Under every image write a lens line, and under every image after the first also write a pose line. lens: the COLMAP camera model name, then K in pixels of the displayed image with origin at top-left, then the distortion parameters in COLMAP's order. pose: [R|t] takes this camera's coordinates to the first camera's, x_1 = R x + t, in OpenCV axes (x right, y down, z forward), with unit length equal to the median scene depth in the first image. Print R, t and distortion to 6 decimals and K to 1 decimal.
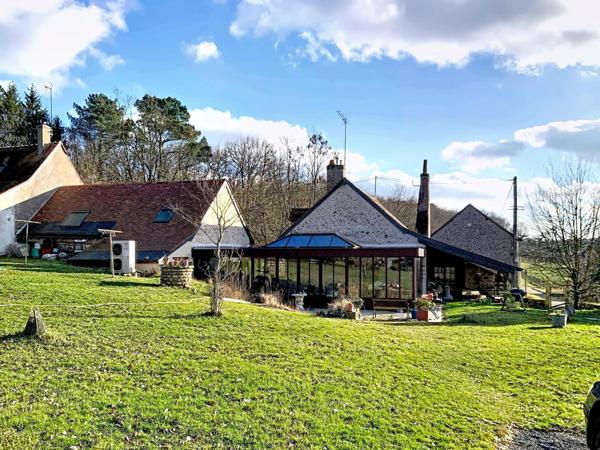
lens RADIAL K [[482.5, 0, 300.0], [0, 482.5, 225.0], [0, 0, 1]] dist [0.076033, -0.117596]
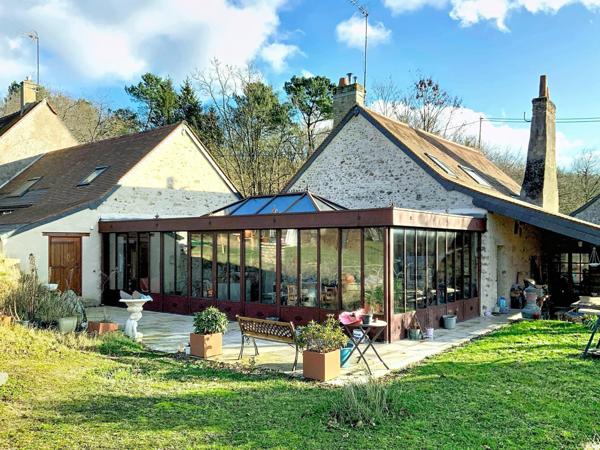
lens RADIAL K [[482.5, 0, 300.0], [0, 482.5, 225.0], [0, 0, 1]] dist [0.076033, -0.117596]
pose [[0.931629, -0.008807, -0.363304, 0.199247], [0.019865, 0.999446, 0.026712, 0.029960], [0.362868, -0.032103, 0.931288, 0.324662]]
